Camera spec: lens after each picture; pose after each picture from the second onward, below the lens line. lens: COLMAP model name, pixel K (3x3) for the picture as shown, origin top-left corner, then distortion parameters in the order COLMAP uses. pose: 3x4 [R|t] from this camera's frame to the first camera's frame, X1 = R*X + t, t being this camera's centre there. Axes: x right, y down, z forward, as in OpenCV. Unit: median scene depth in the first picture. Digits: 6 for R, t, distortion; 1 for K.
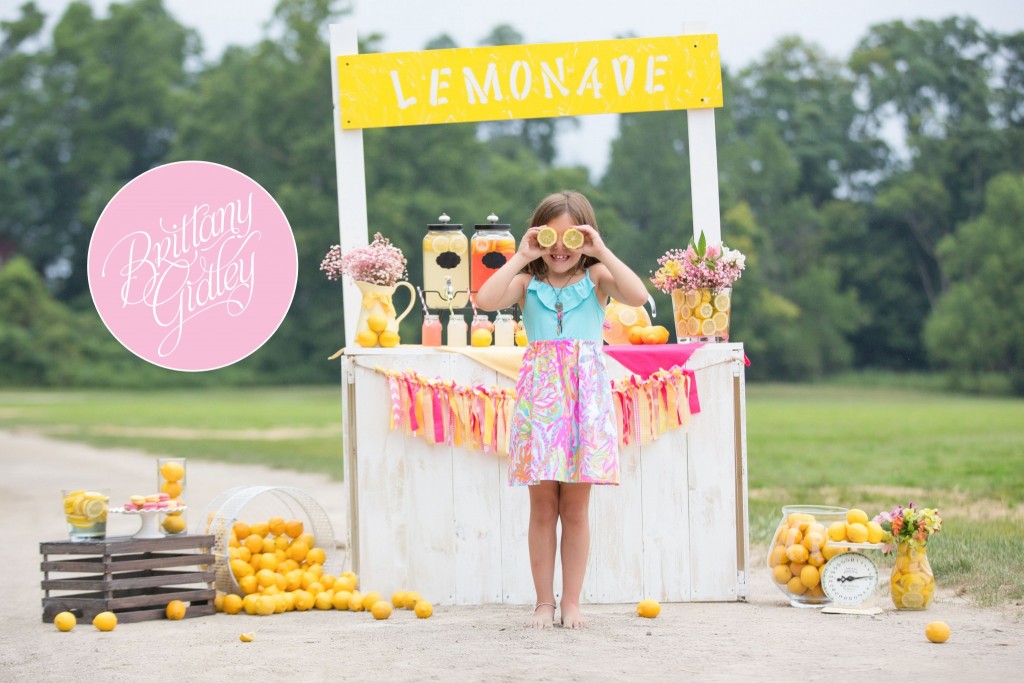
lens RADIAL K [[3529.9, 0, 512.0], [0, 3529.9, 341.5], [0, 0, 1]] dist [-0.149157, 0.882941]
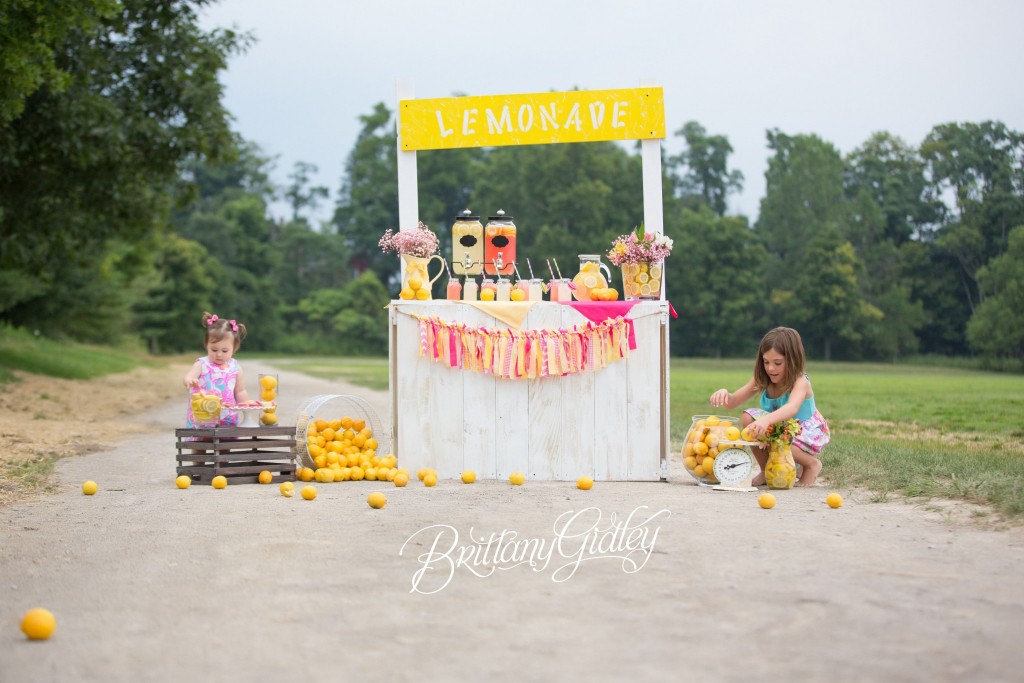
lens RADIAL K [[2325.9, 0, 512.0], [0, 2325.9, 341.5], [0, 0, 1]] dist [-0.388495, 0.358254]
pose [[0.995789, 0.017107, -0.090060, 0.086118], [-0.016851, 0.999852, 0.003602, 0.014356], [0.090108, -0.002069, 0.995930, 0.057157]]
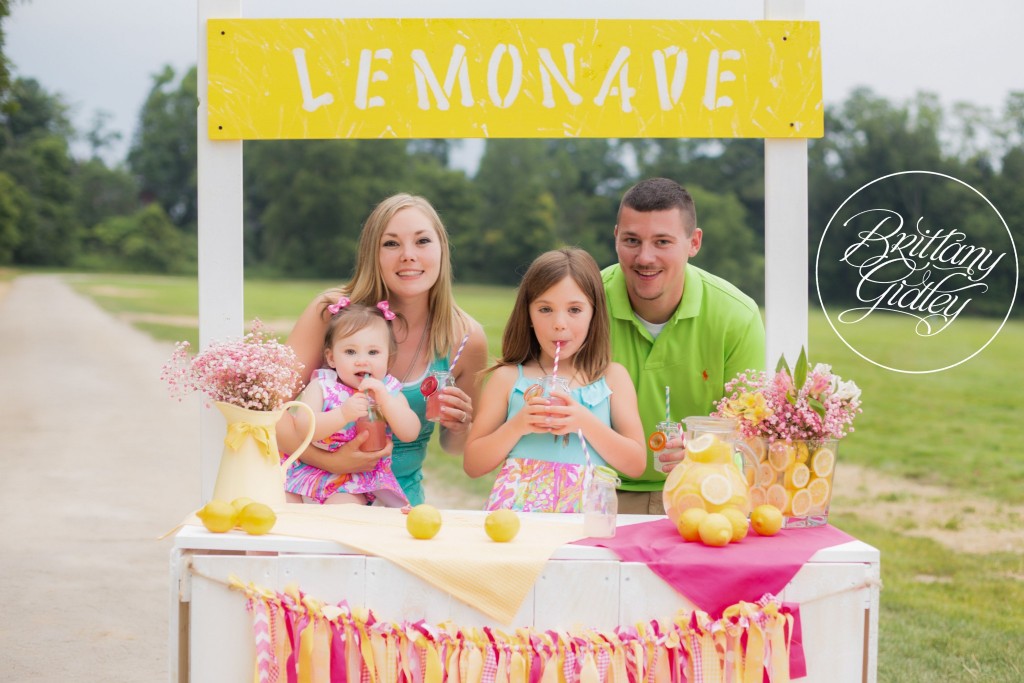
lens RADIAL K [[1672.1, 0, 532.2], [0, 1672.1, 343.6], [0, 0, 1]] dist [-0.123787, 0.082023]
pose [[0.996119, 0.047798, 0.073913, -0.012360], [-0.051867, 0.997185, 0.054149, -0.044575], [-0.071117, -0.057773, 0.995793, 0.725959]]
